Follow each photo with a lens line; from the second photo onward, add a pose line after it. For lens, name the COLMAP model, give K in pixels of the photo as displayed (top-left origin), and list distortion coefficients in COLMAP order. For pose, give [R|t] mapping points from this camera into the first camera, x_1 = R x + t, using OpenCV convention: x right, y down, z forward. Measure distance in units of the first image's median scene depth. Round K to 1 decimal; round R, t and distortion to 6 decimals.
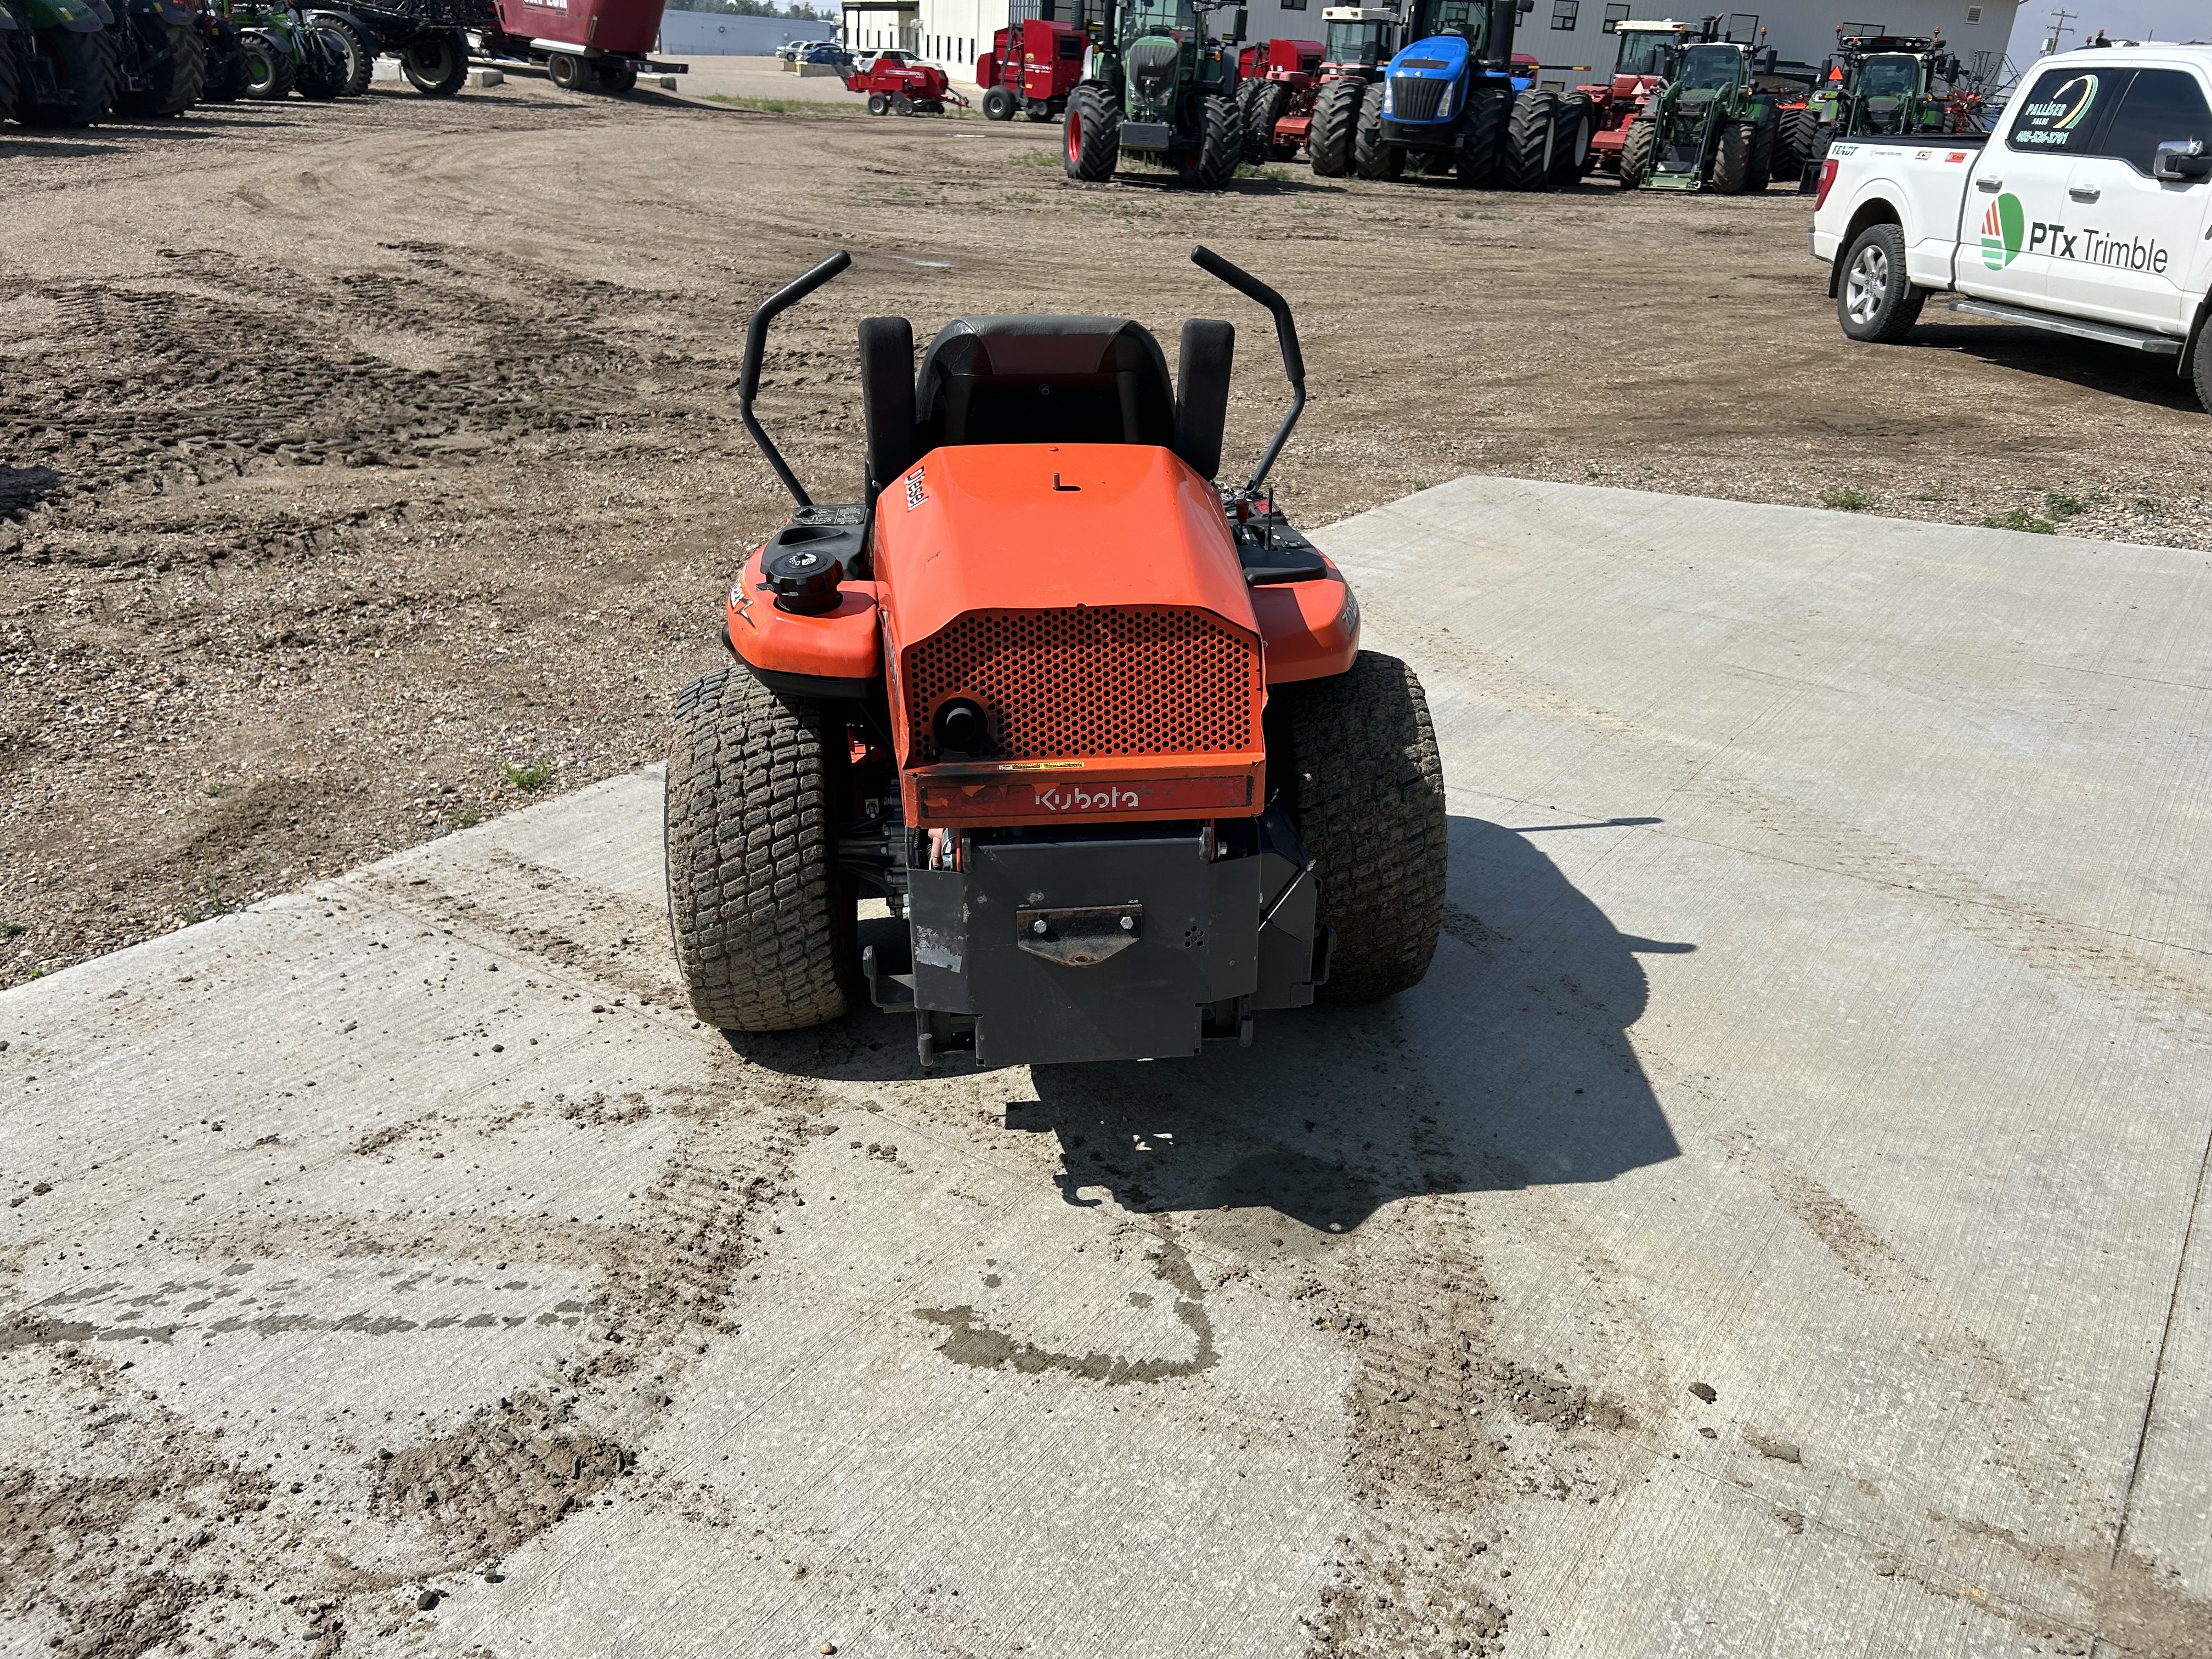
lens RADIAL K [[1654.7, 0, 1112.8], [0, 1654.7, 827.8], [0, 0, 1]] dist [0.055601, -0.056520]
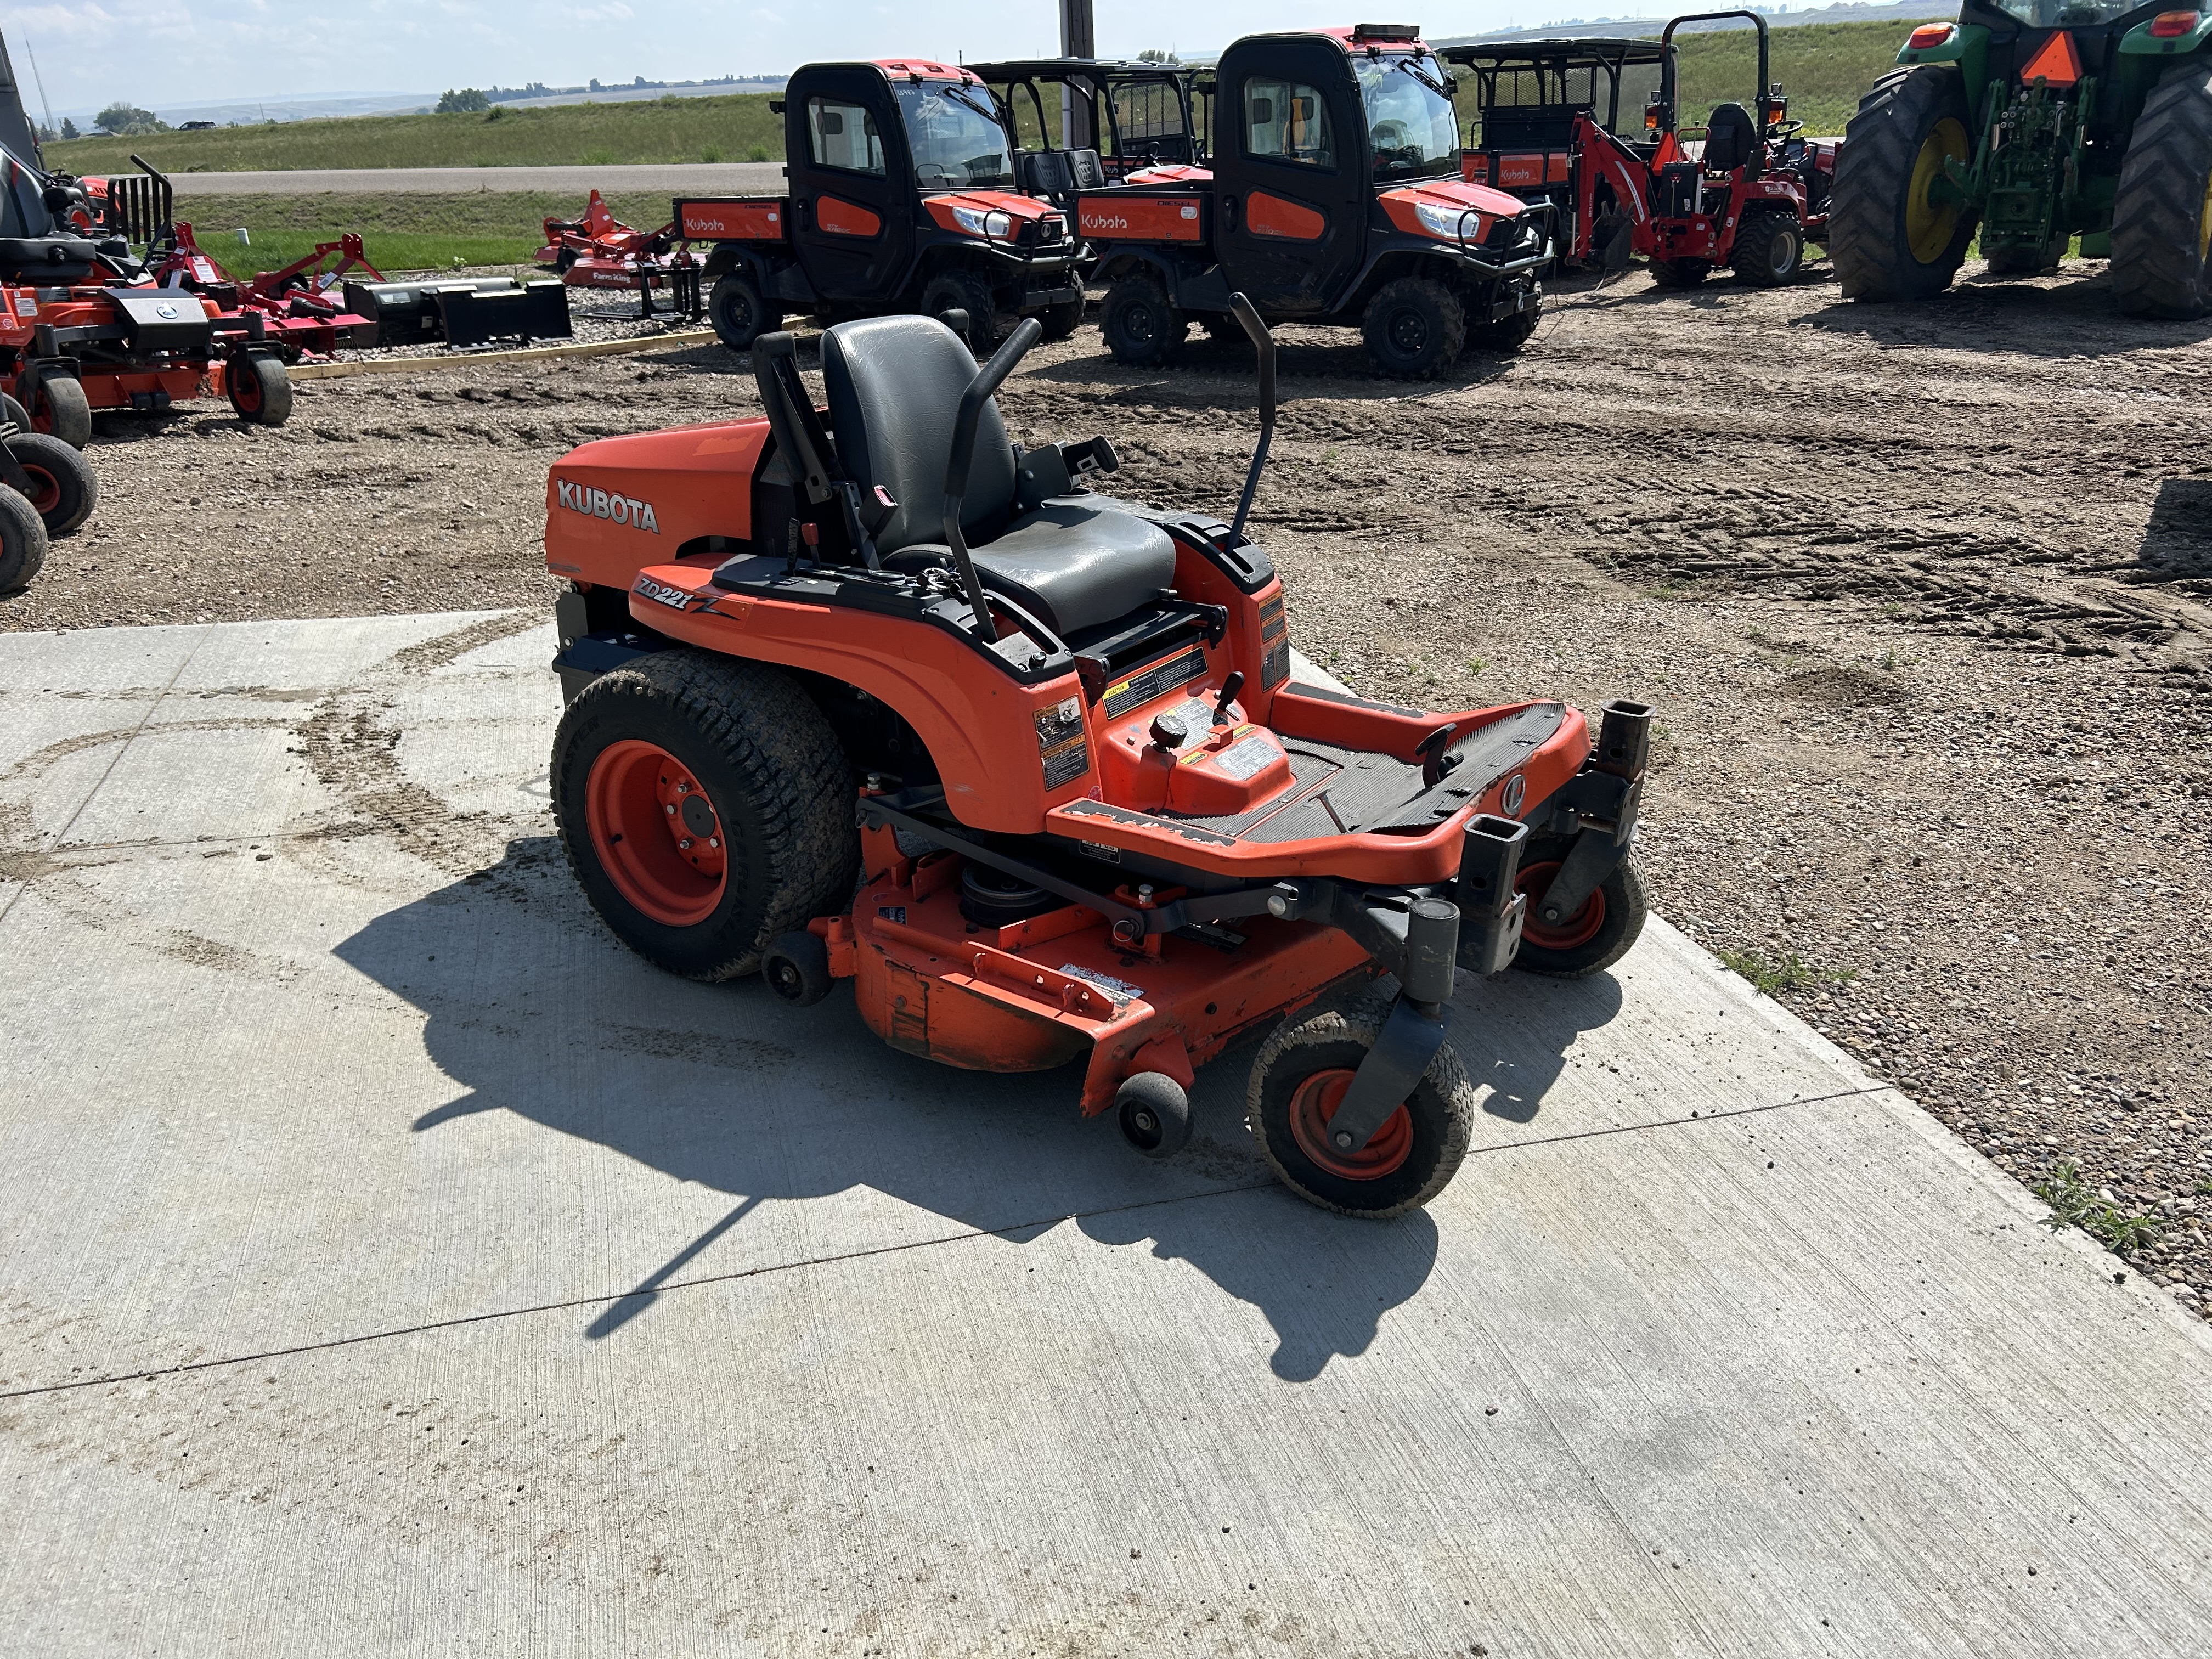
lens RADIAL K [[1654.7, 0, 1112.8], [0, 1654.7, 827.8], [0, 0, 1]] dist [0.055601, -0.056520]
pose [[-0.613425, 0.297046, -0.731761, 1.003508], [-0.312860, 0.759362, 0.570516, -0.907672], [0.725140, 0.578907, -0.372878, 2.112500]]
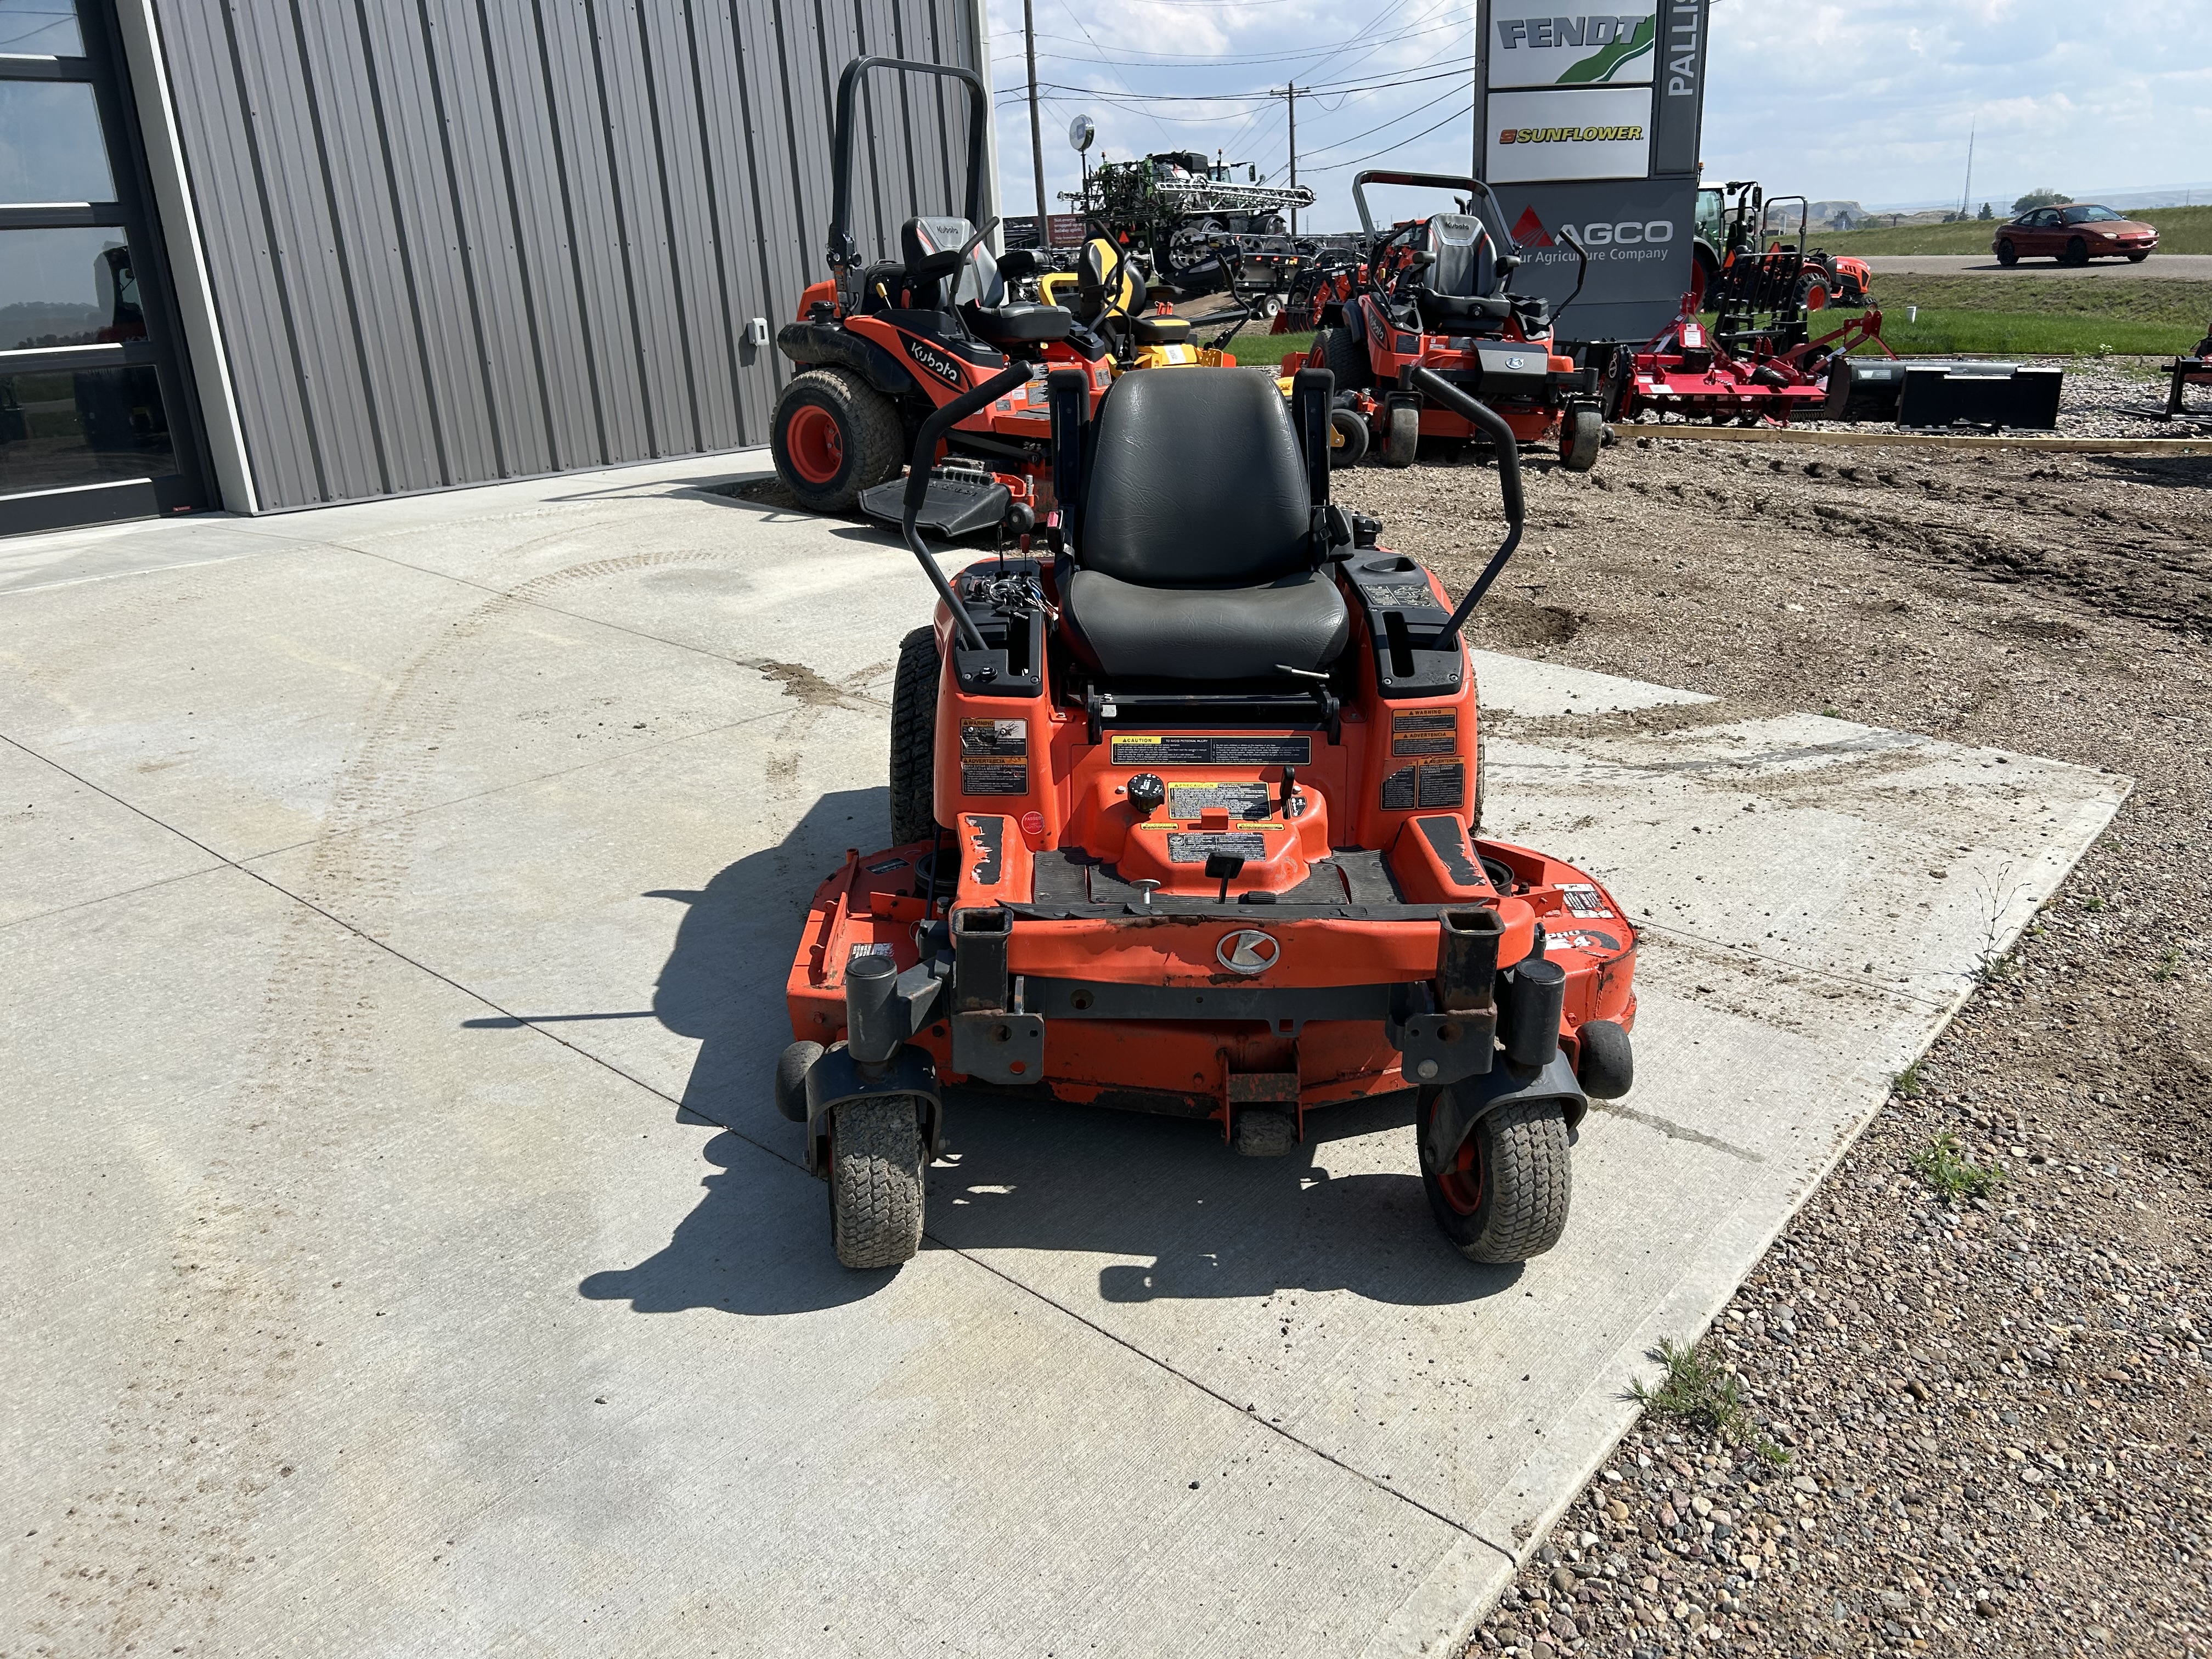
lens RADIAL K [[1654.7, 0, 1112.8], [0, 1654.7, 827.8], [0, 0, 1]] dist [0.055601, -0.056520]
pose [[-0.997844, -0.033665, 0.056336, -0.067789], [0.014106, 0.728331, 0.685080, -1.090548], [-0.064094, 0.684398, -0.726286, 2.567597]]
